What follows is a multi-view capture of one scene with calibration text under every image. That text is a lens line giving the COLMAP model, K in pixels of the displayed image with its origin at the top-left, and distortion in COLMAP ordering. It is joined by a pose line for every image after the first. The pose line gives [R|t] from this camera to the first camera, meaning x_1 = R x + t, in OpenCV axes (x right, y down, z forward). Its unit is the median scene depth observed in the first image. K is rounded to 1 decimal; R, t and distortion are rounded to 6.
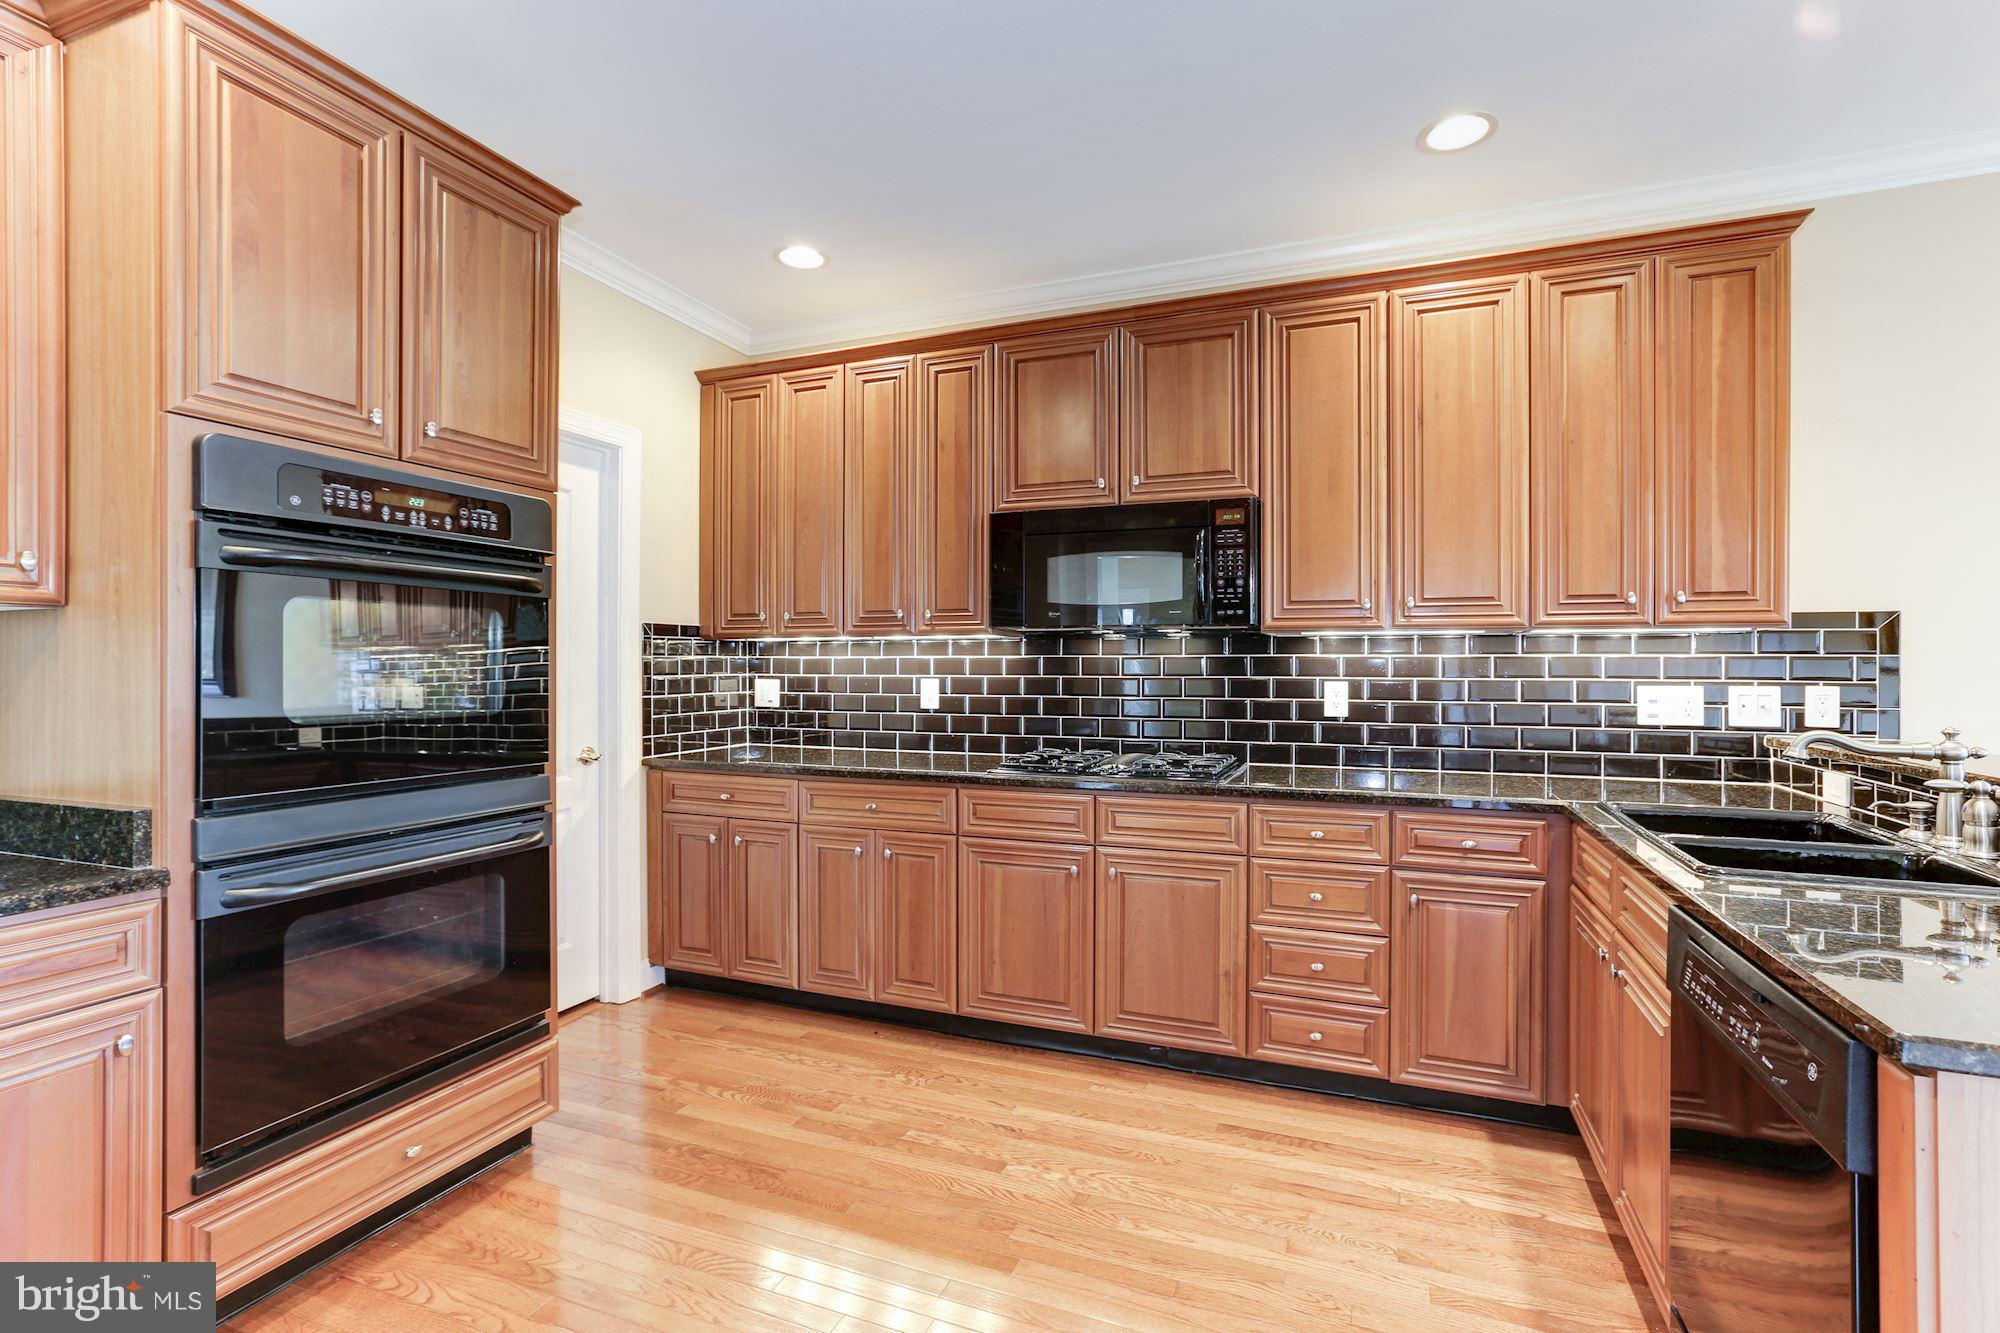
lens RADIAL K [[922.1, 0, 1000.0], [0, 922.1, 666.5], [0, 0, 1]] dist [-0.040817, 0.026938]
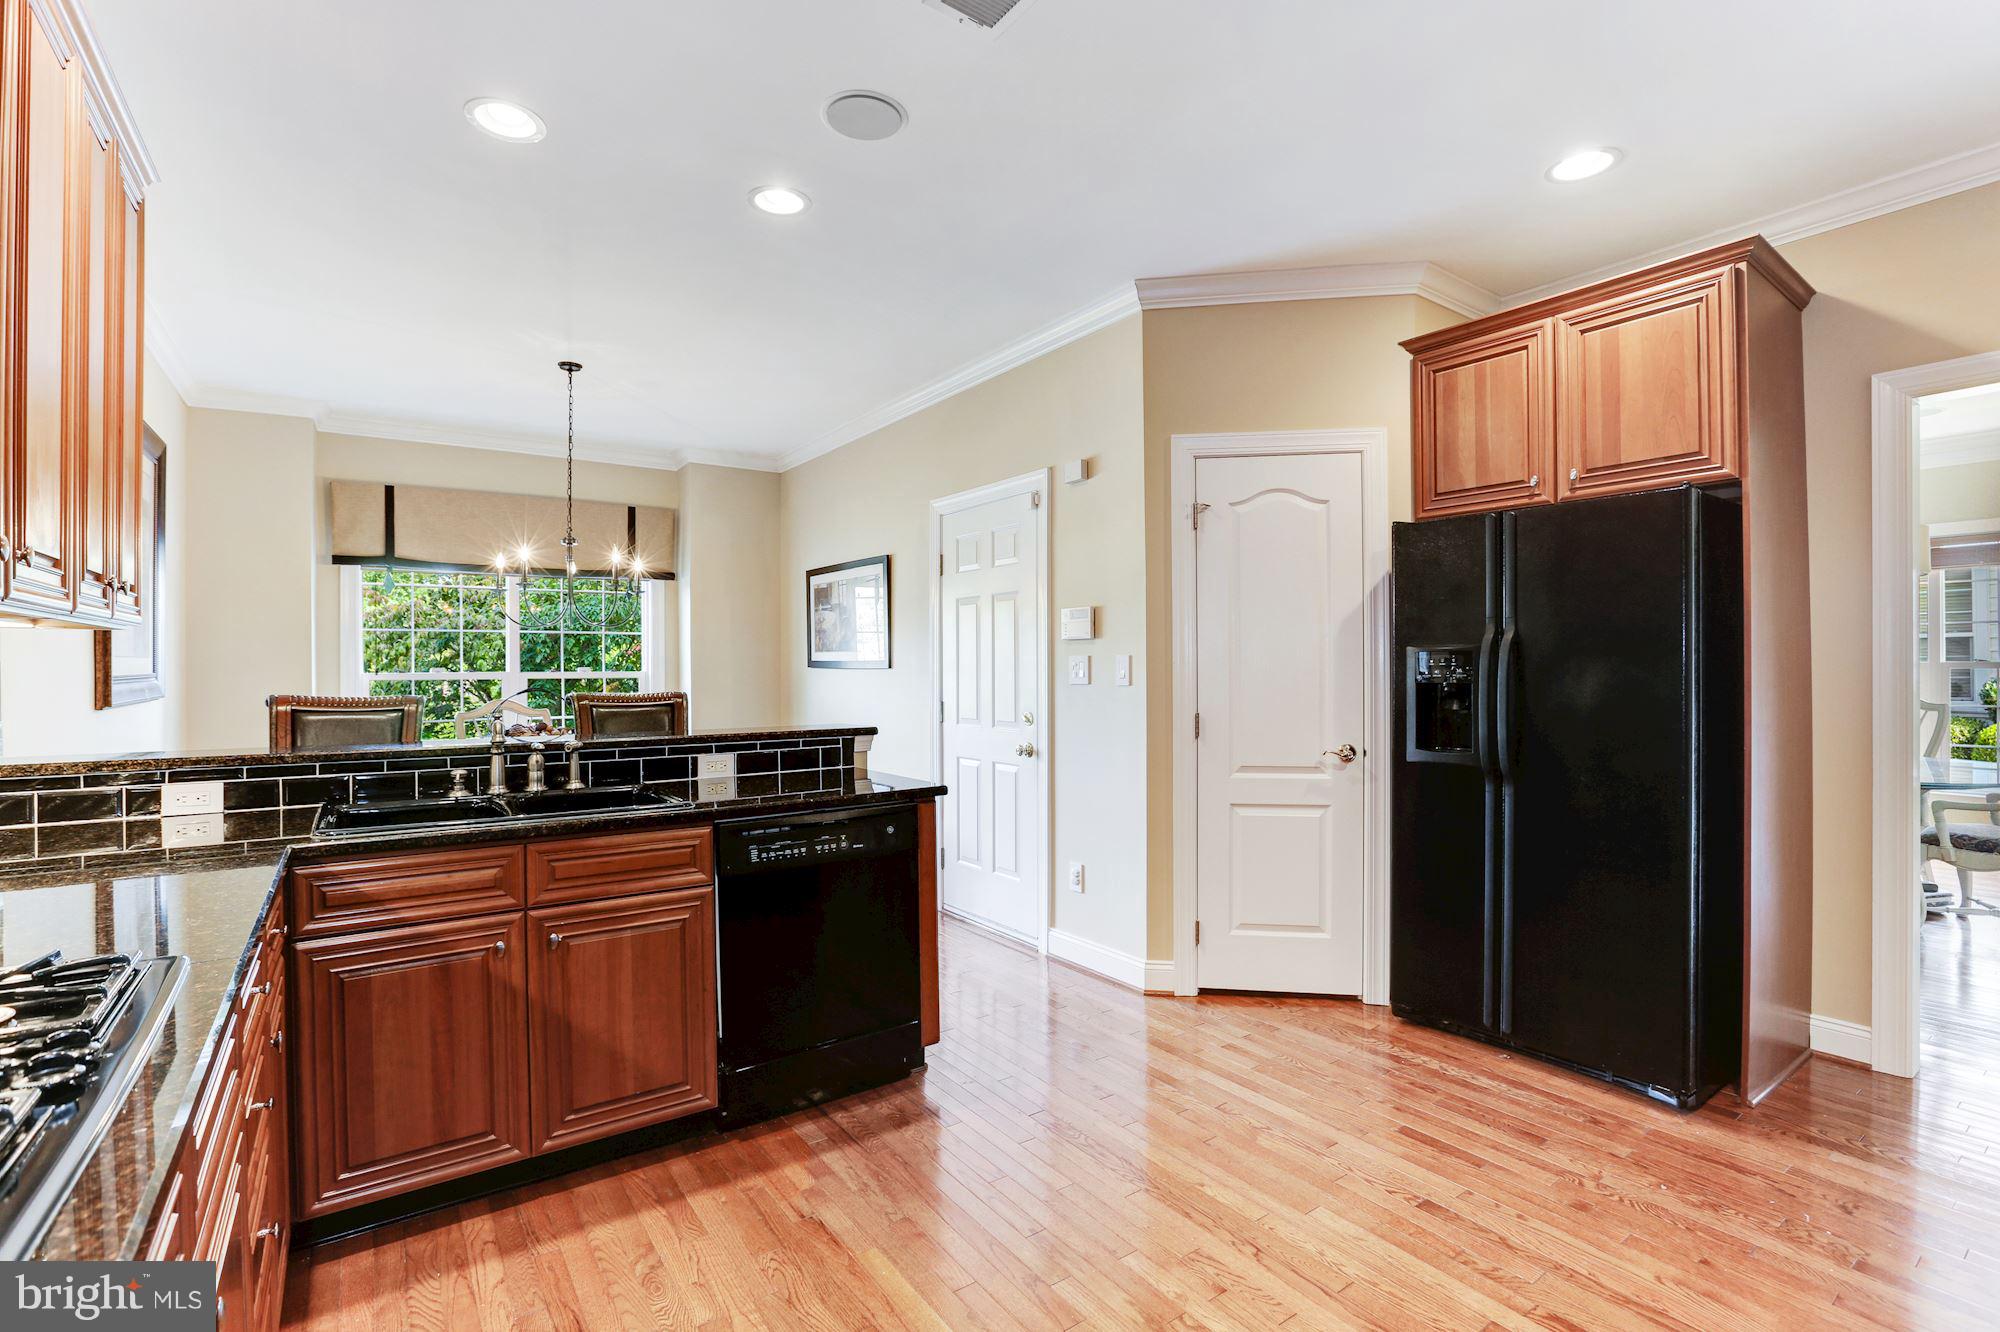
lens RADIAL K [[922.1, 0, 1000.0], [0, 922.1, 666.0], [0, 0, 1]] dist [-0.040817, 0.026938]
pose [[-0.839843, 0.001604, 0.542827, -0.287856], [0.003171, 0.999993, 0.001951, -0.007428], [-0.542820, 0.003360, -0.839843, 1.124861]]
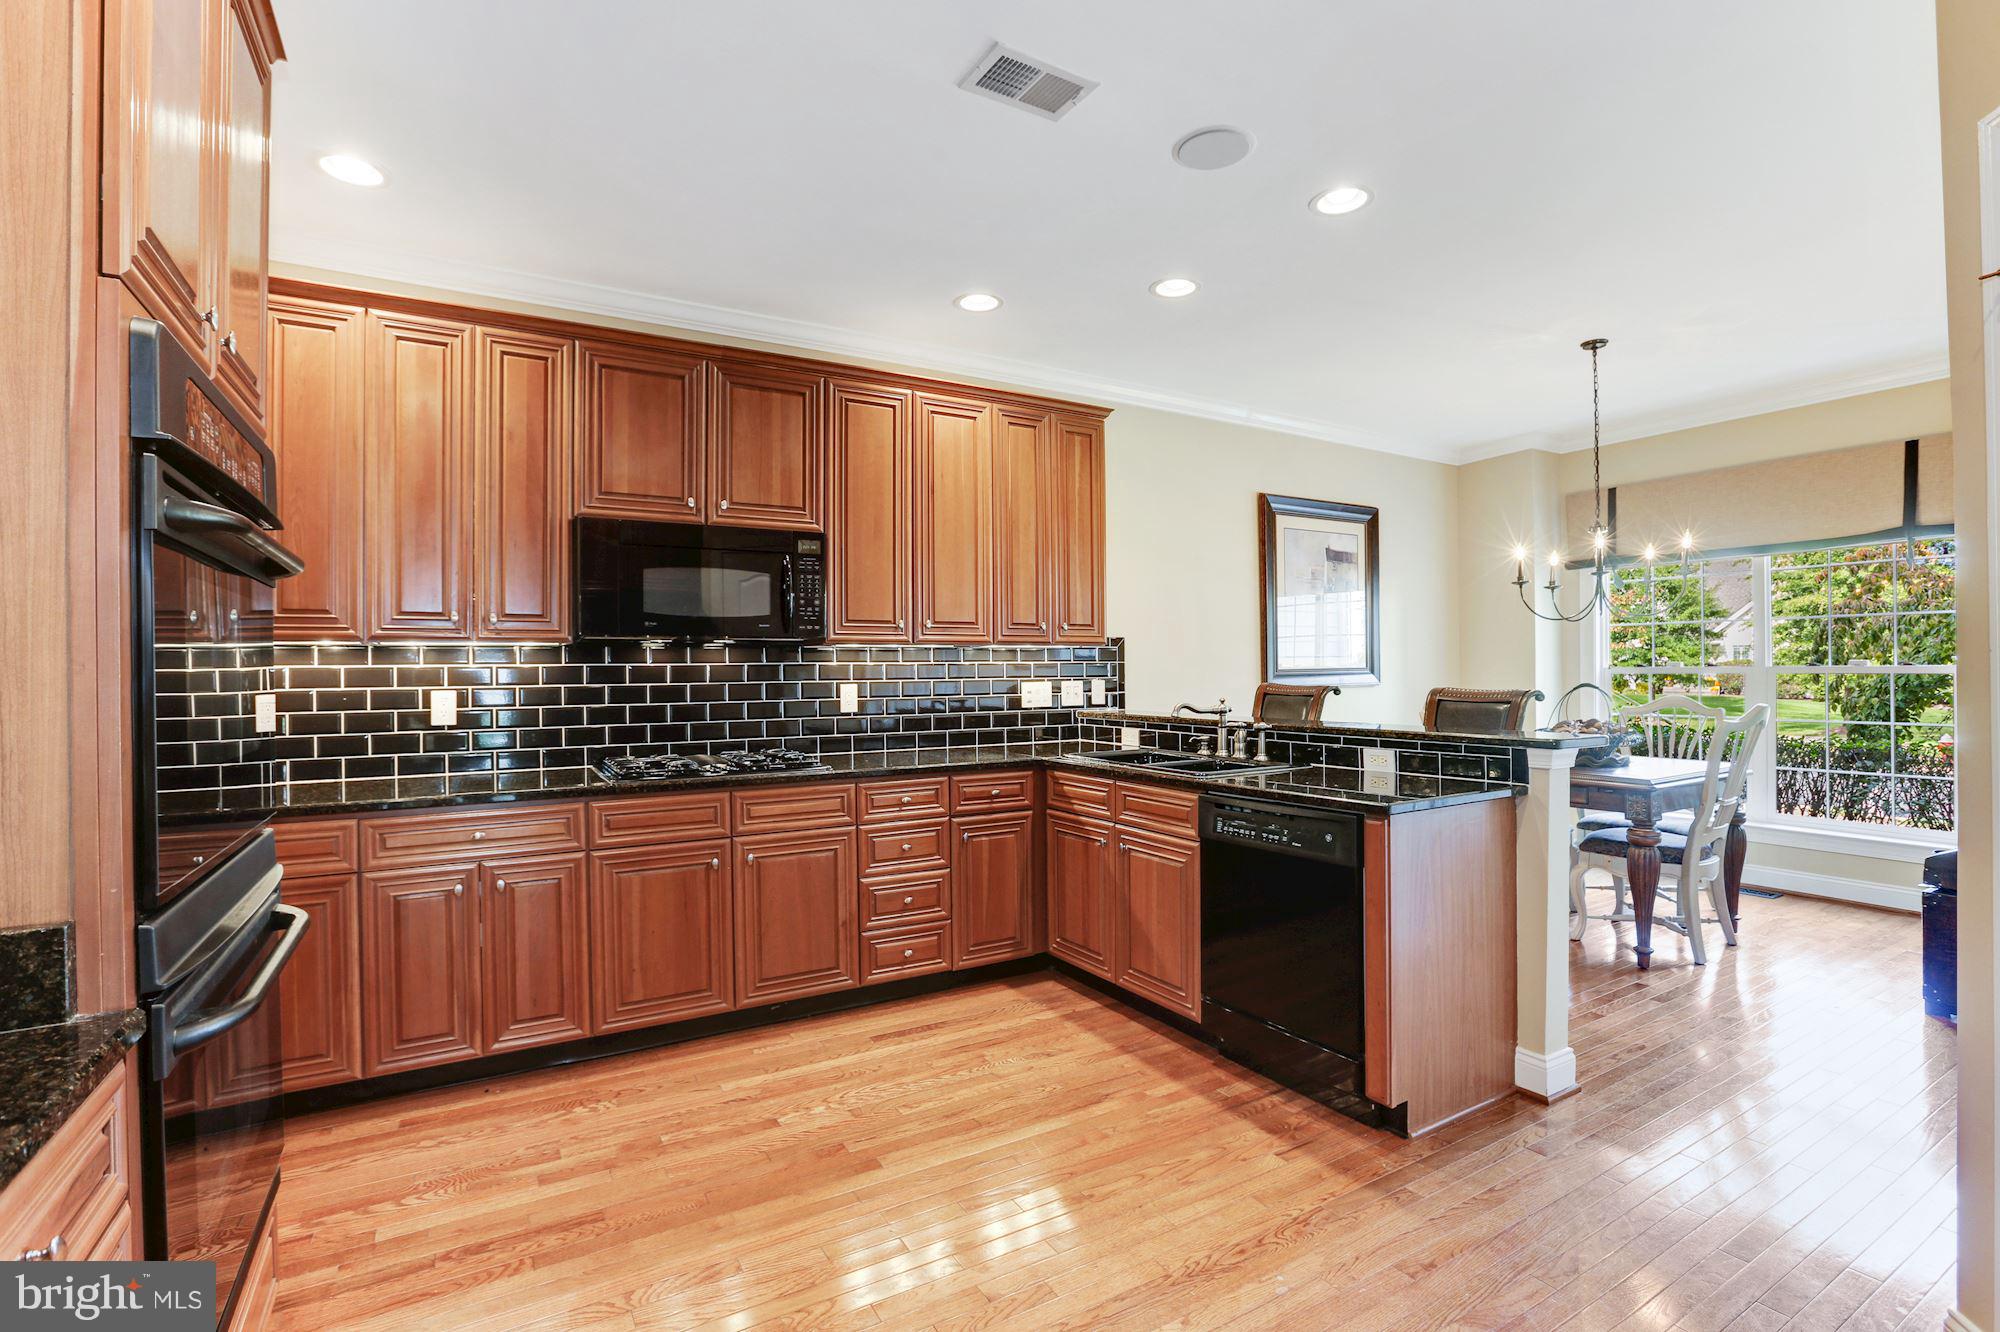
lens RADIAL K [[925.2, 0, 1000.0], [0, 925.2, 666.0], [0, 0, 1]] dist [-0.062088, 0.026716]
pose [[0.605851, -0.005333, 0.795560, -0.577505], [0.009590, 0.999954, -0.000600, -0.005871], [-0.795520, 0.007993, 0.605874, 0.081947]]
